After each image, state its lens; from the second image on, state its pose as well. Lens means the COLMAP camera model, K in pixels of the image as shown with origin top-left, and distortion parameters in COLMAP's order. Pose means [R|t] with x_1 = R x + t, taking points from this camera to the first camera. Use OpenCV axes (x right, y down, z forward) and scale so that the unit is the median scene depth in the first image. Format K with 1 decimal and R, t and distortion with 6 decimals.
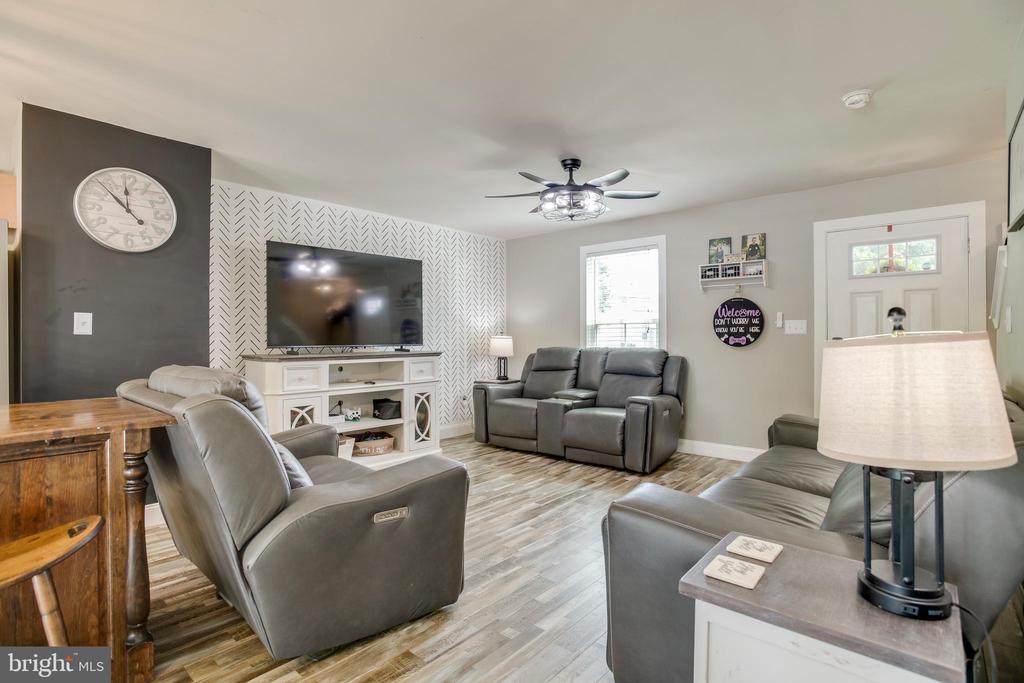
lens RADIAL K [[514.1, 0, 505.9], [0, 514.1, 344.2], [0, 0, 1]] dist [-0.037118, 0.012075]
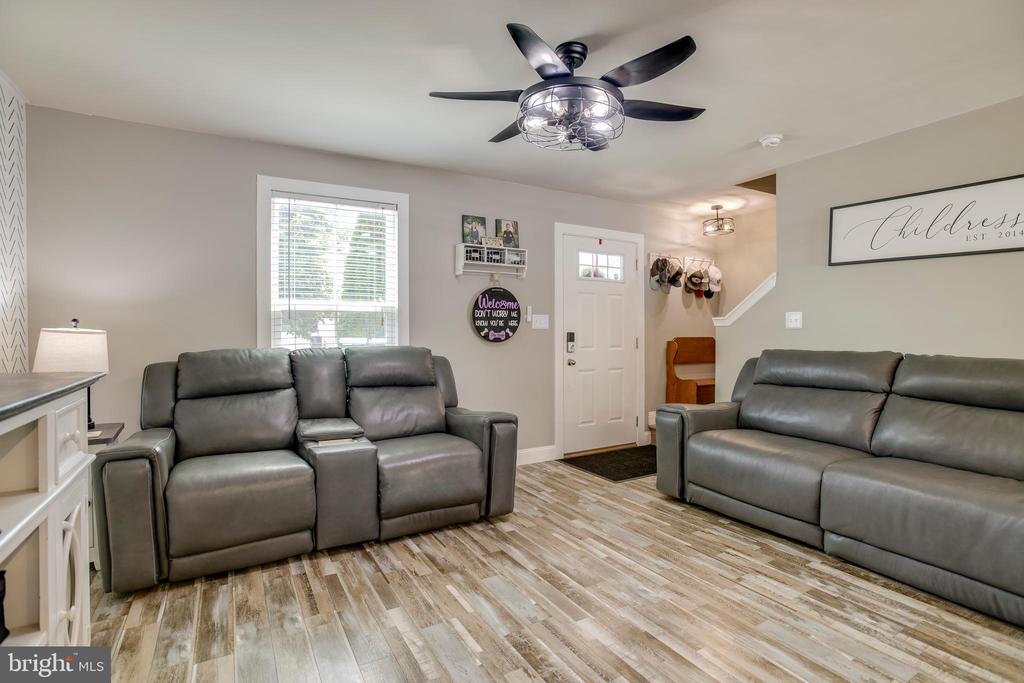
lens RADIAL K [[514.1, 0, 525.7], [0, 514.1, 334.6], [0, 0, 1]] dist [-0.037118, 0.012075]
pose [[0.304021, -0.002722, 0.952661, -0.392139], [0.010740, 0.999942, -0.000570, -0.007490], [-0.952605, 0.010405, 0.304033, 0.689175]]
